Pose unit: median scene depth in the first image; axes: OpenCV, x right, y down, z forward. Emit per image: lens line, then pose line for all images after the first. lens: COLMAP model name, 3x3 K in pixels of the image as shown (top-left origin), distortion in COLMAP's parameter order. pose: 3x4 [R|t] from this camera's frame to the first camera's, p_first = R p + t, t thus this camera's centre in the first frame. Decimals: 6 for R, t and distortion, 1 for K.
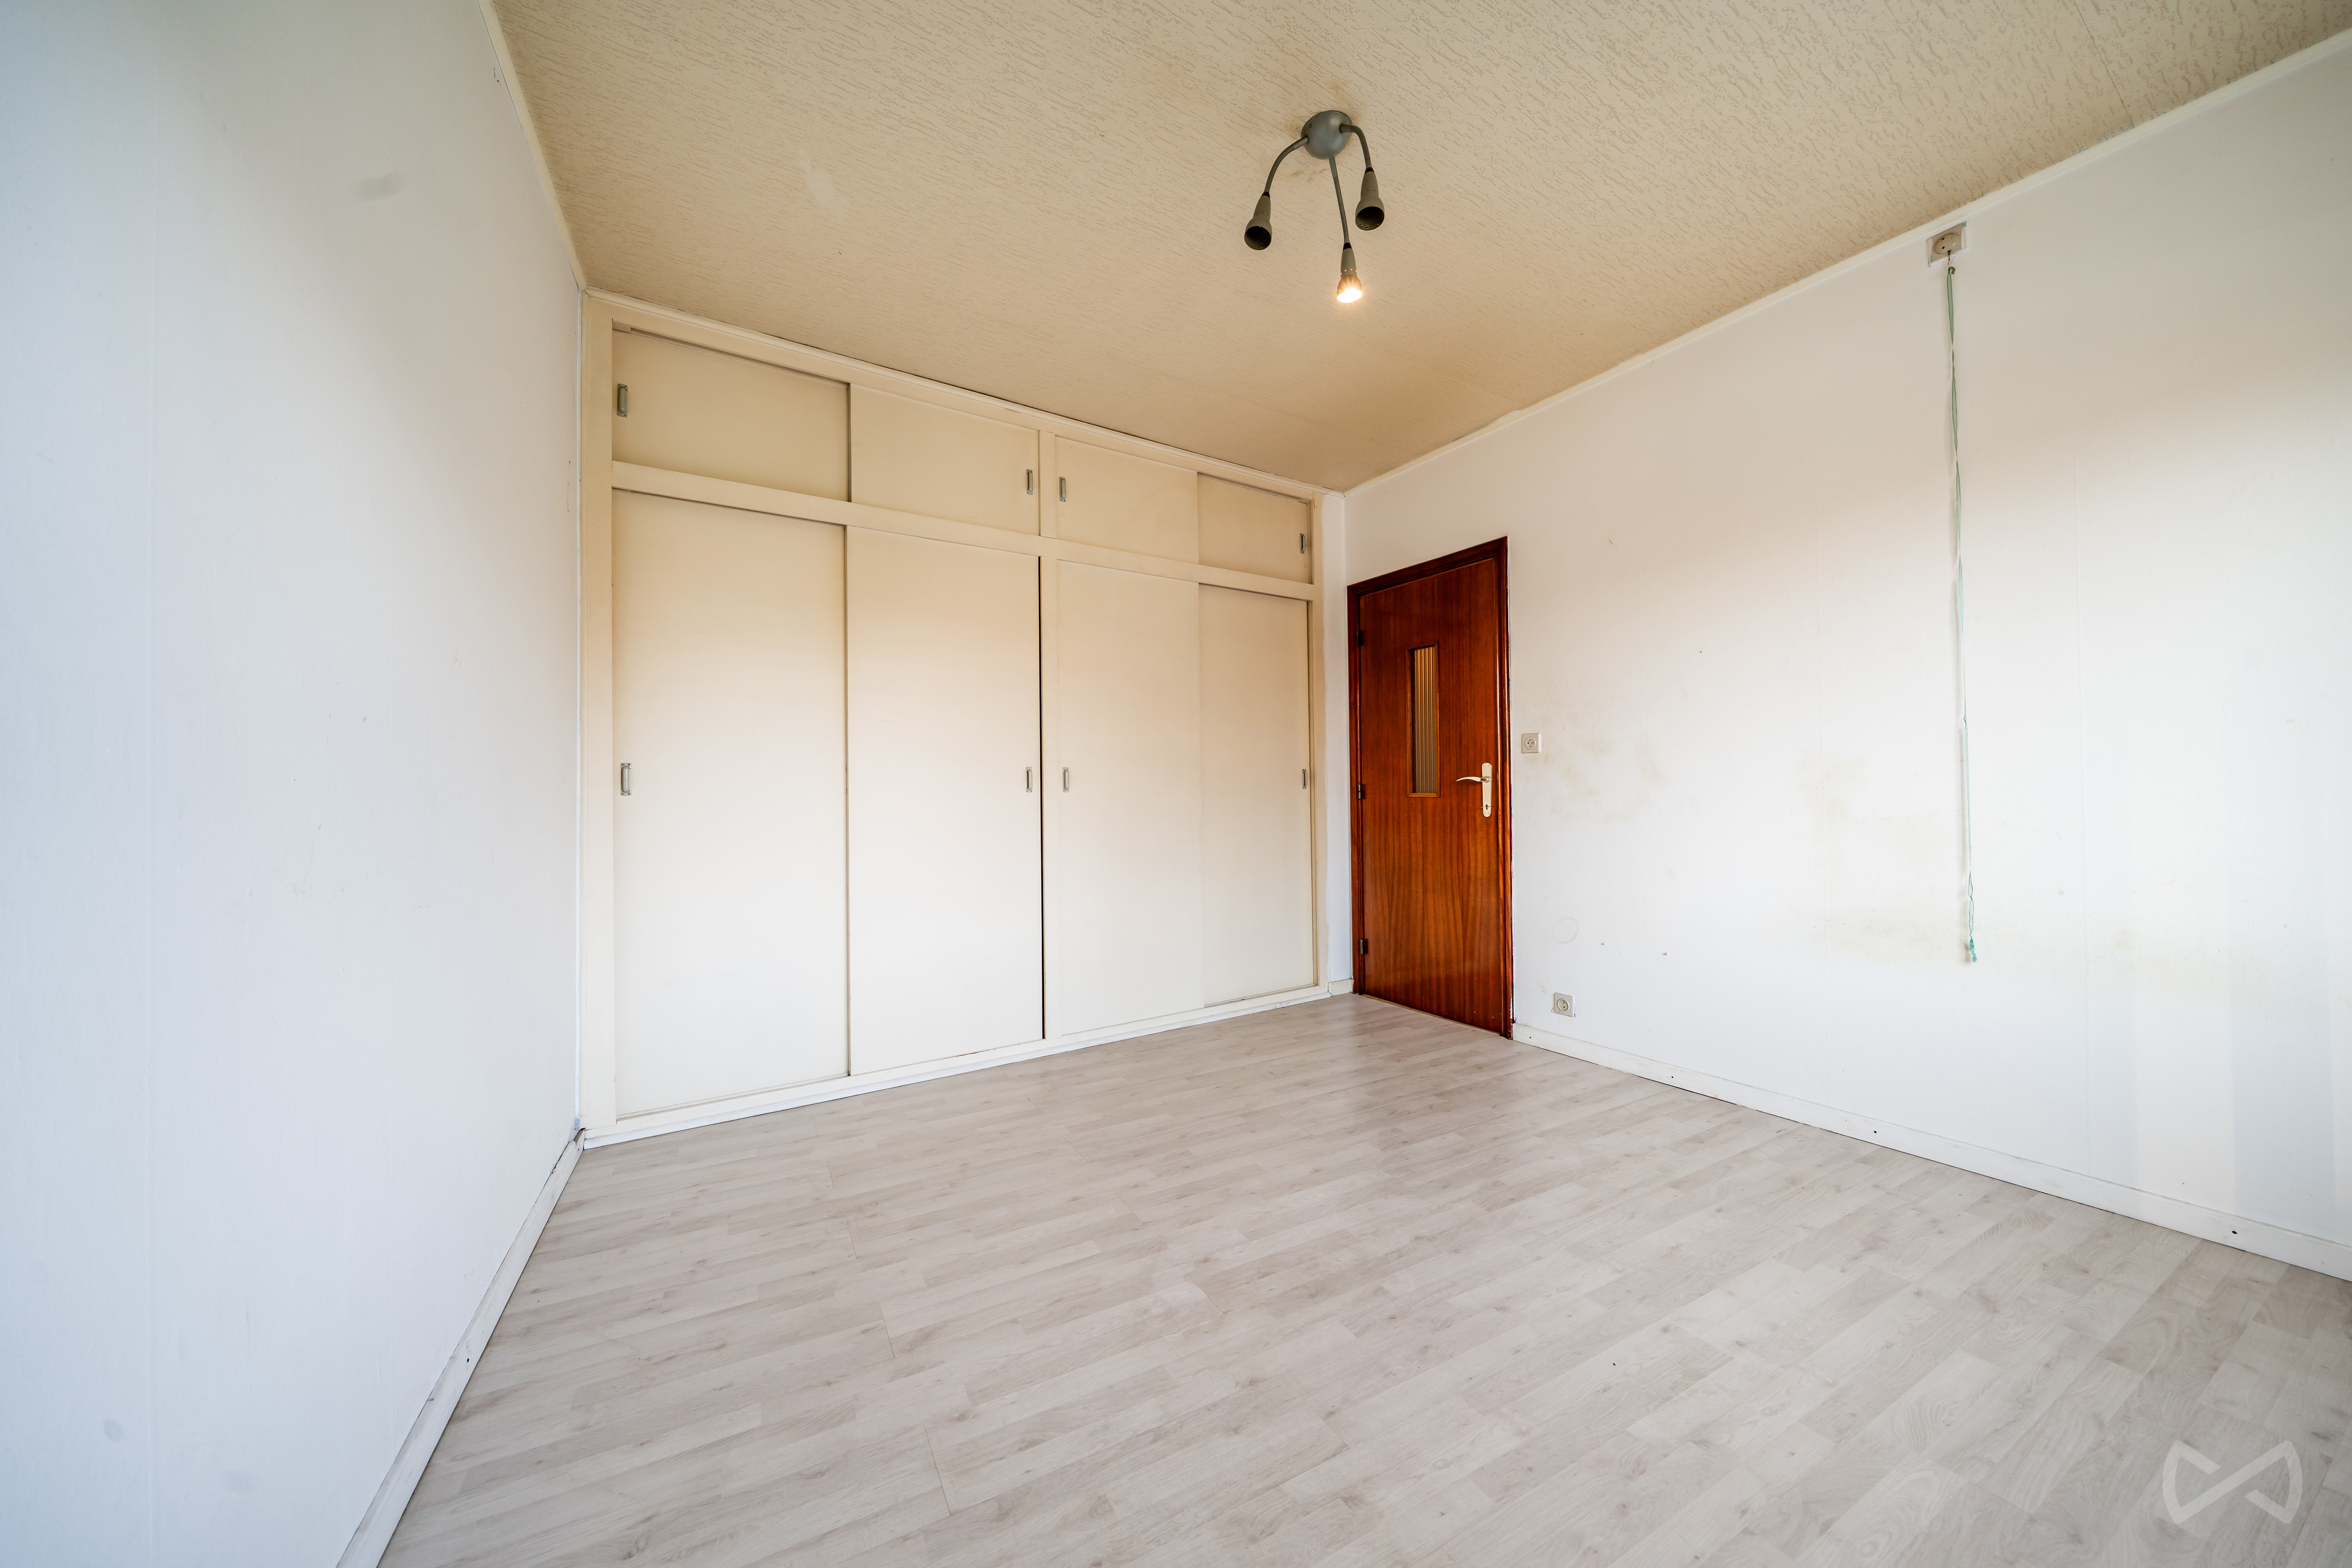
lens RADIAL K [[789.9, 0, 1186.9], [0, 789.9, 786.2], [0, 0, 1]] dist [-0.008779, 0.000099]
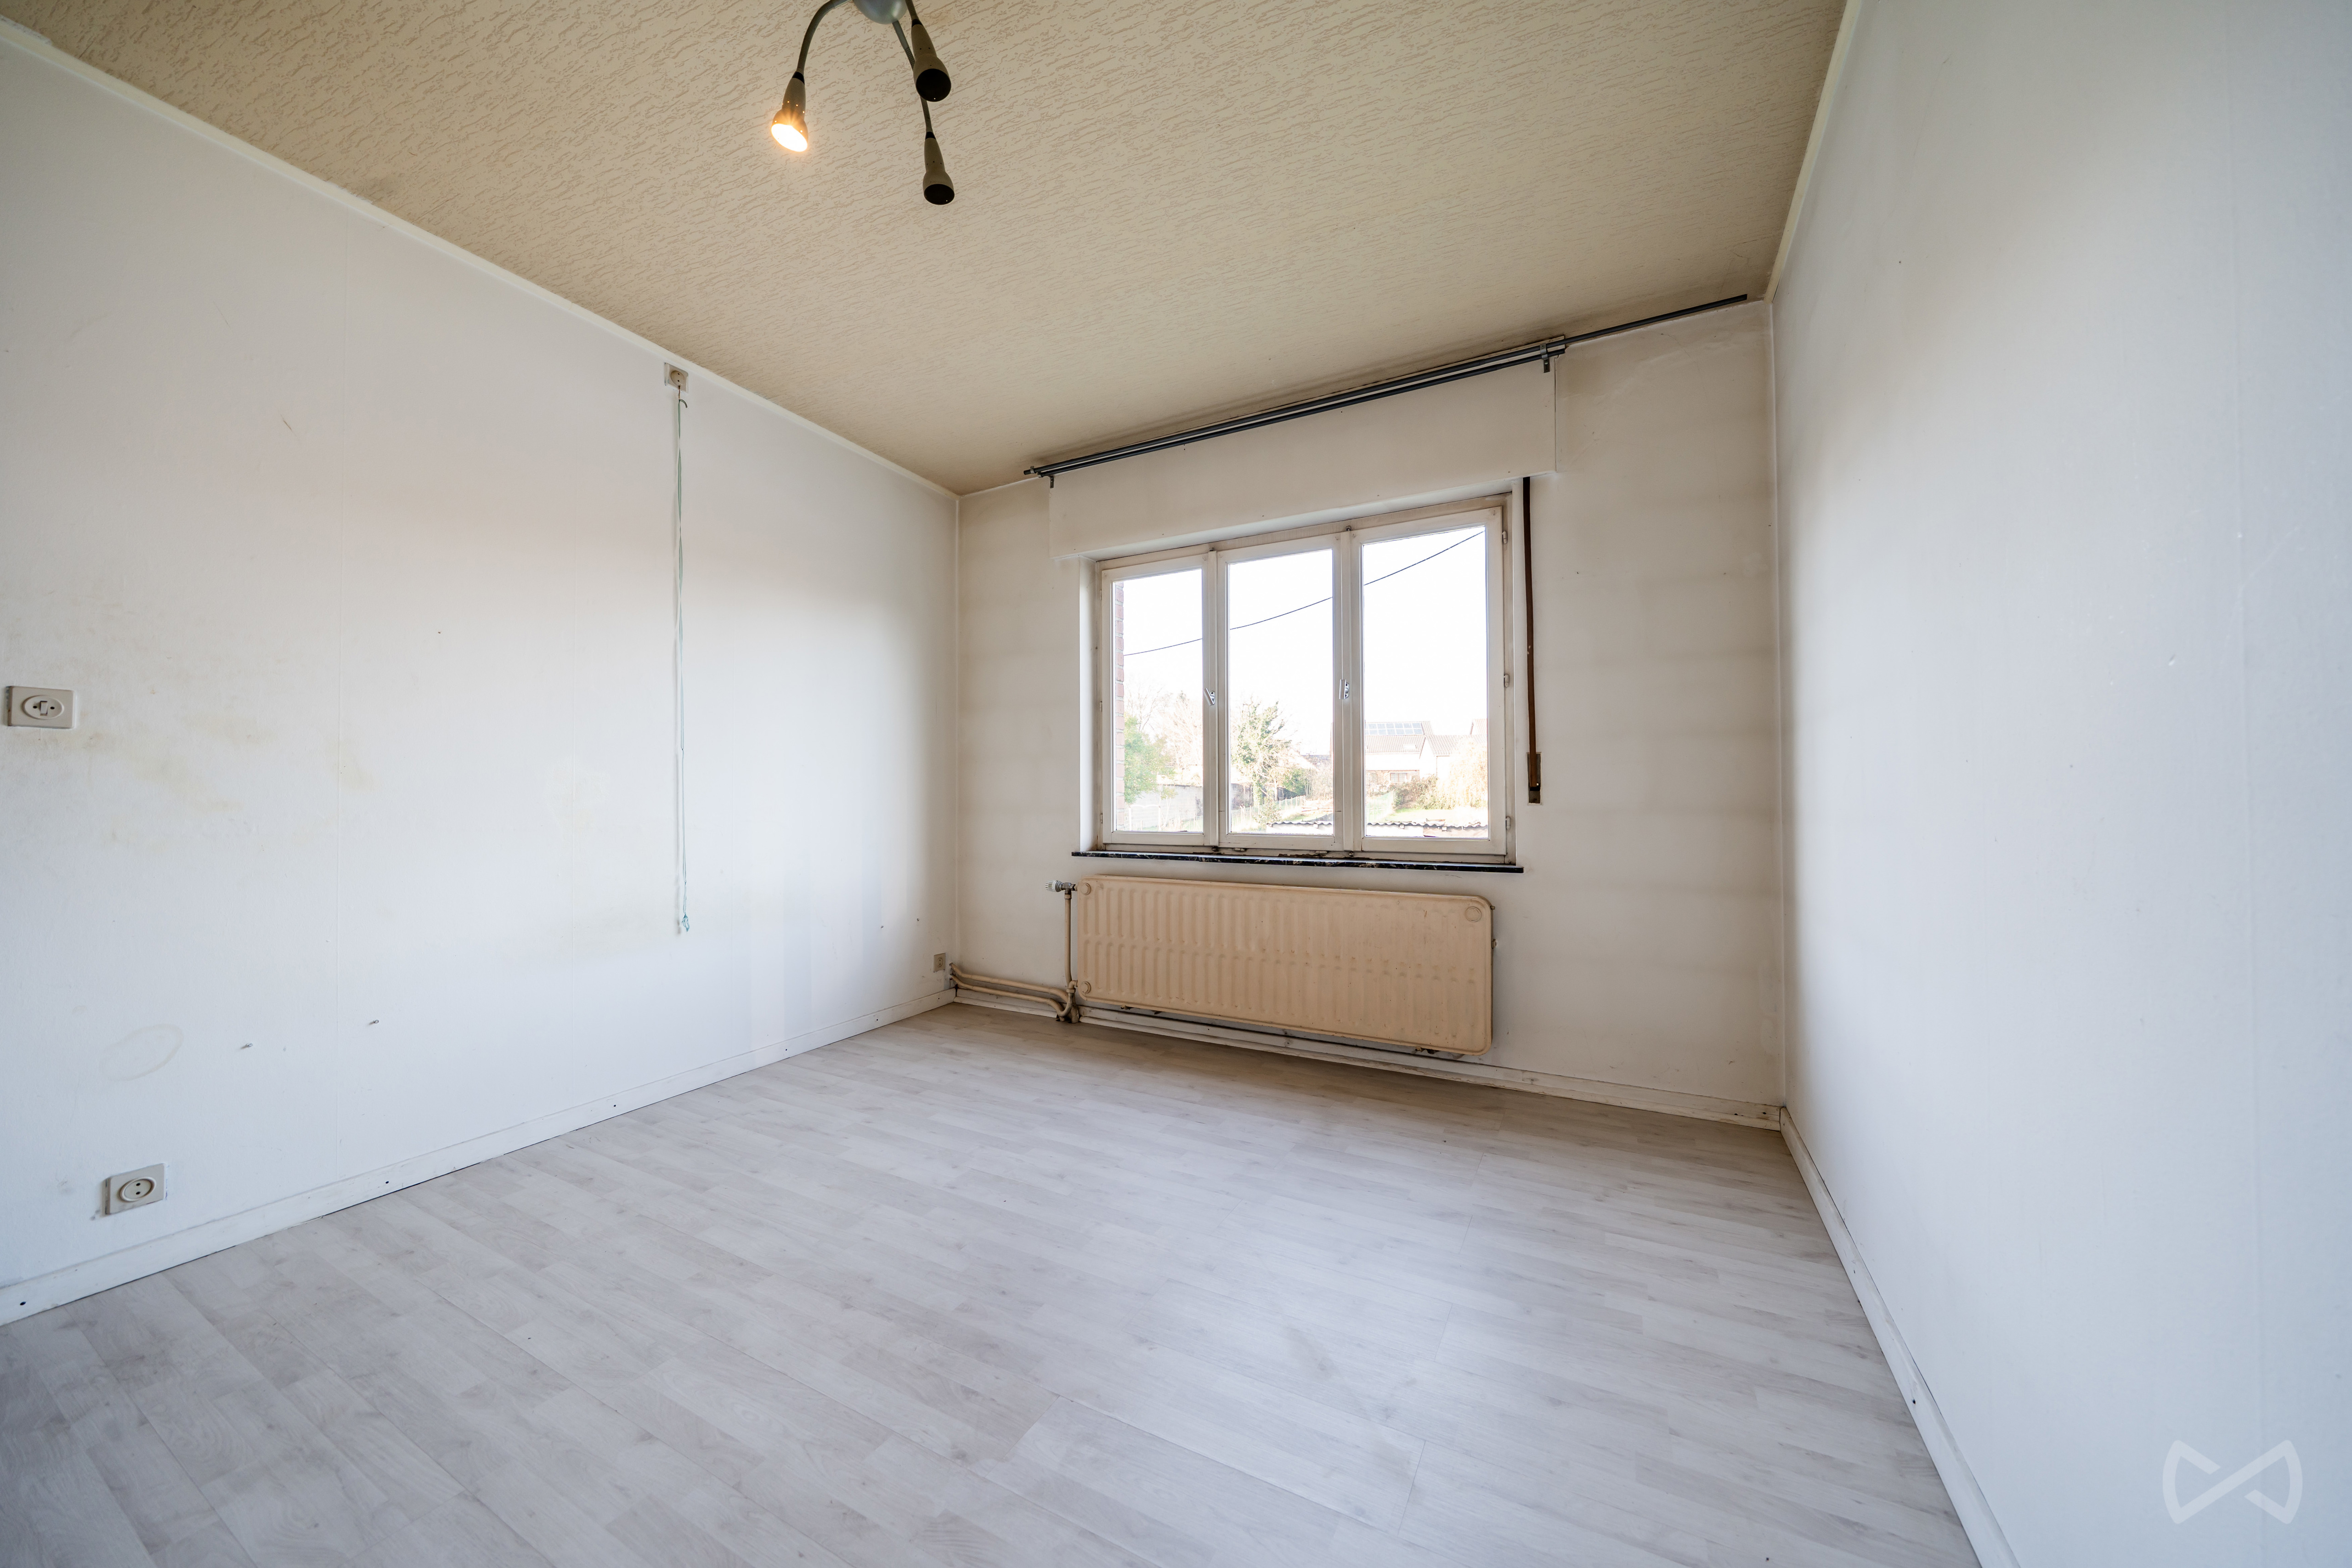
lens RADIAL K [[789.9, 0, 1186.9], [0, 789.9, 786.2], [0, 0, 1]] dist [-0.008779, 0.000099]
pose [[-0.531719, 0.023351, 0.846599, -0.565346], [0.003278, 0.999669, -0.025514, 0.015518], [-0.846915, -0.010791, -0.531619, 0.983392]]
